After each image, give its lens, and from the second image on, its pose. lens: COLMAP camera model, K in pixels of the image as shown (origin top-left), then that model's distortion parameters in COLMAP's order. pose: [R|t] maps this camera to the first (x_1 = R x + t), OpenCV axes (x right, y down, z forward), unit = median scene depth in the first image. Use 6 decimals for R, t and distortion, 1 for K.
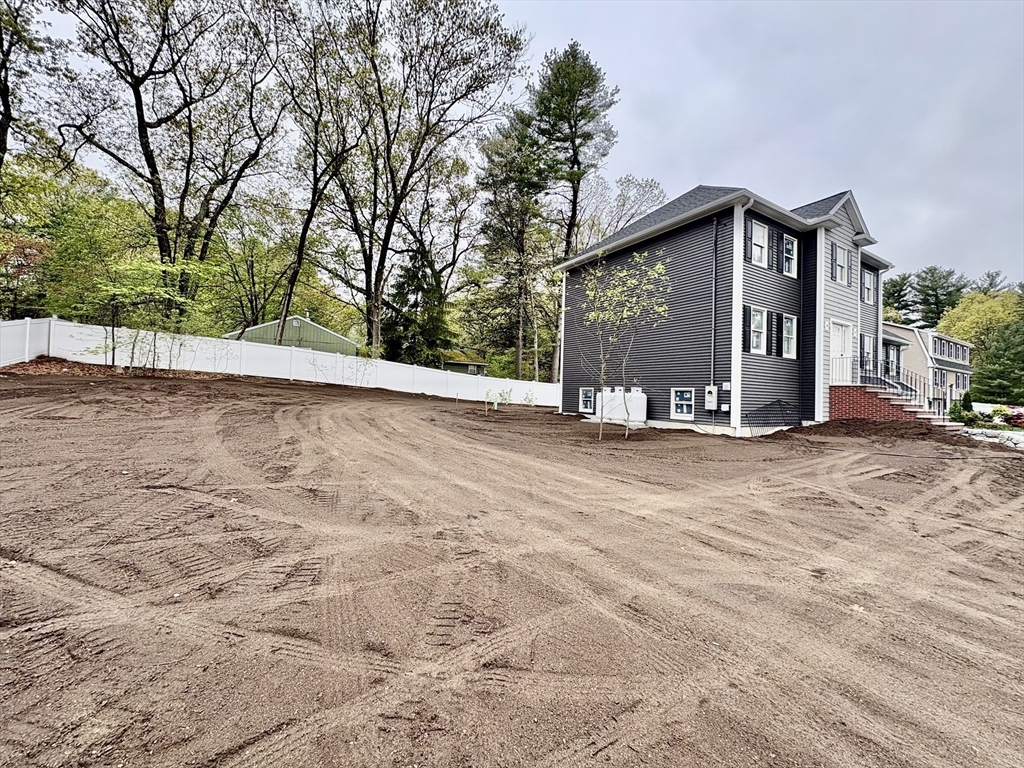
lens RADIAL K [[406.3, 0, 512.0], [0, 406.3, 384.0], [0, 0, 1]] dist [-0.000195, 0.000176]
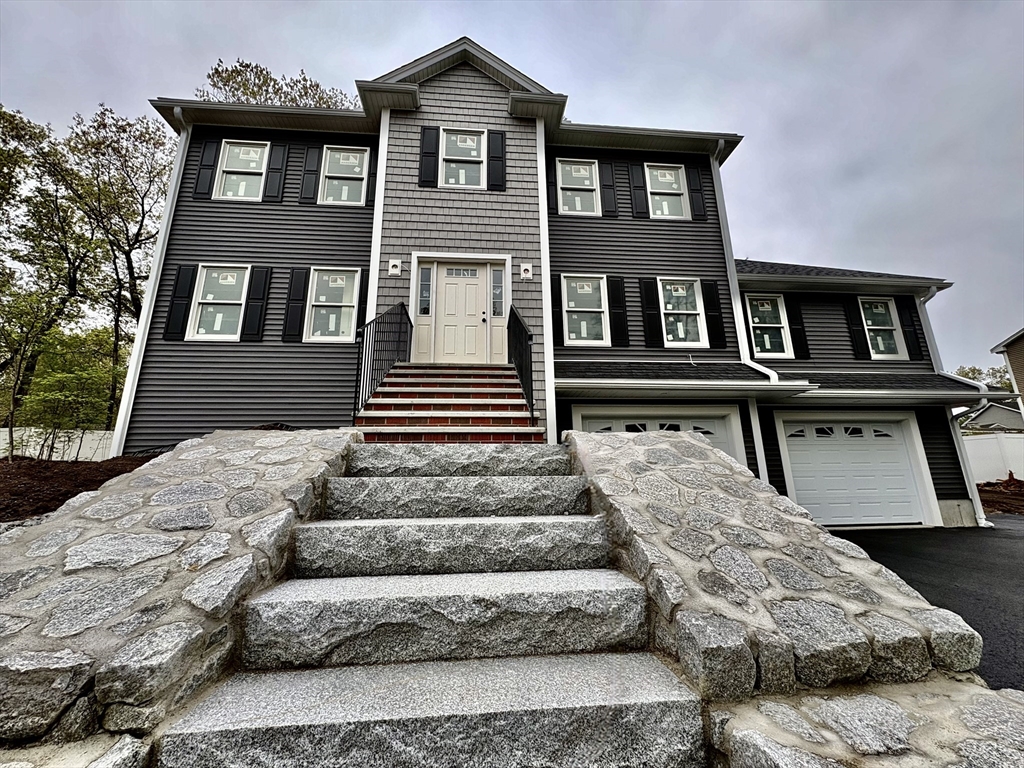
lens RADIAL K [[392.4, 0, 508.0], [0, 392.4, 332.3], [0, 0, 1]] dist [-0.000798, 0.000014]
pose [[0.891493, -0.143800, -0.429606, 1.016341], [0.049132, 0.973382, -0.223859, 0.046931], [0.450362, 0.178462, 0.874829, 0.595184]]
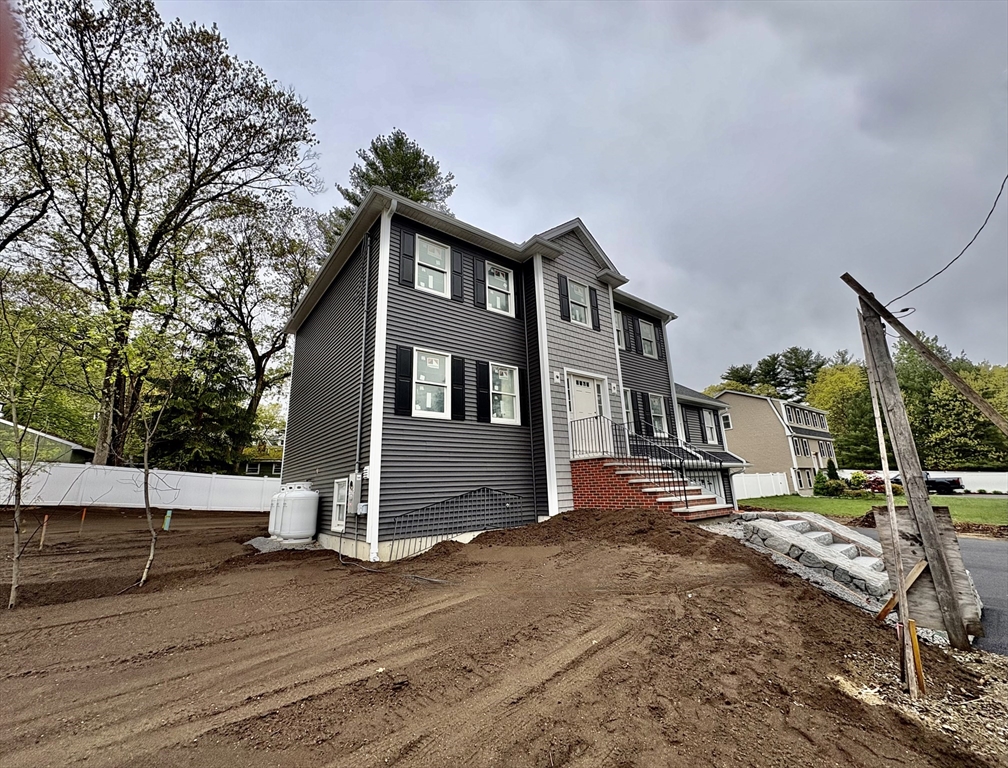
lens RADIAL K [[412.2, 0, 504.0], [0, 412.2, 384.0], [0, 0, 1]] dist [-0.000136, -0.000054]
pose [[0.988530, -0.036150, 0.146637, 0.527901], [0.068451, 0.972720, -0.221651, 0.022936], [-0.134624, 0.229146, 0.964038, 0.281642]]
